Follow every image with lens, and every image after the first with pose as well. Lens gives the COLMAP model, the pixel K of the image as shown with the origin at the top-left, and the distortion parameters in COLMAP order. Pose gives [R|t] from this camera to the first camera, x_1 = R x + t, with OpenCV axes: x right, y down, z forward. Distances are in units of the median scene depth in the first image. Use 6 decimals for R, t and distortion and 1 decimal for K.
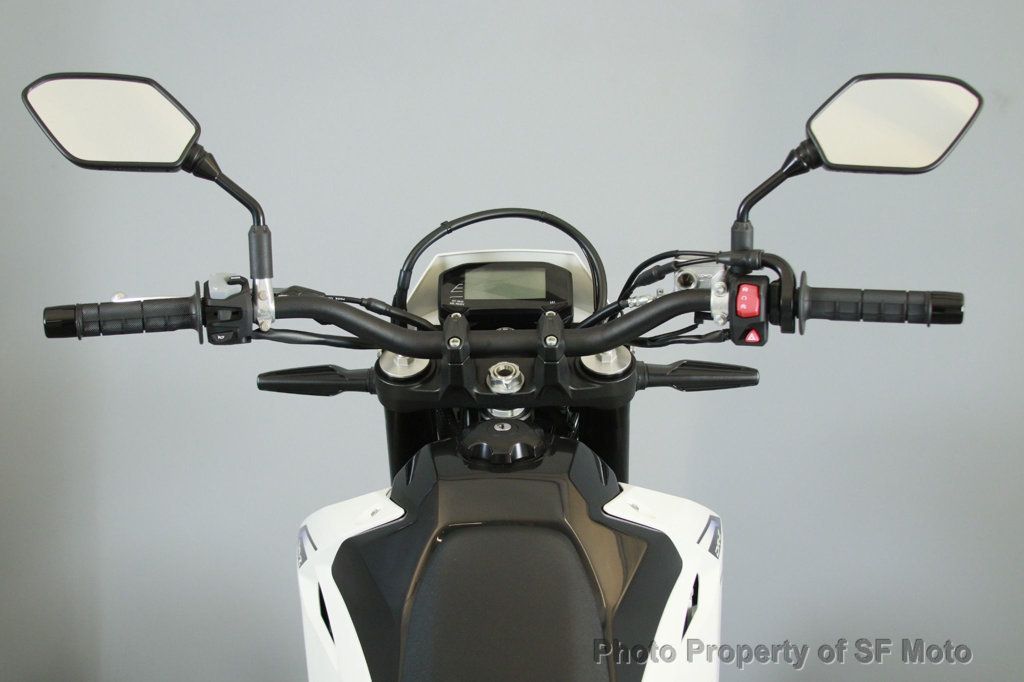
lens RADIAL K [[1320.9, 0, 512.0], [0, 1320.9, 341.0], [0, 0, 1]] dist [-0.095352, -0.067266]
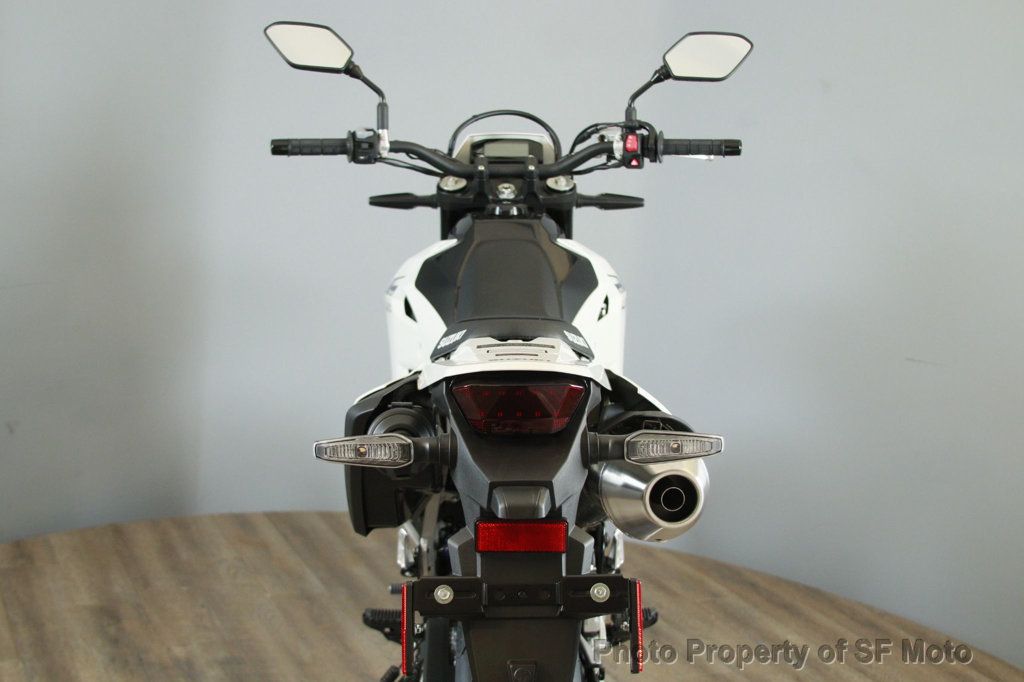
lens RADIAL K [[1320.9, 0, 512.0], [0, 1320.9, 341.0], [0, 0, 1]] dist [-0.095352, -0.067266]
pose [[0.999642, 0.017752, 0.020042, -0.033426], [-0.016497, 0.997995, -0.061112, 0.378892], [-0.021087, 0.060760, 0.997930, -0.921808]]
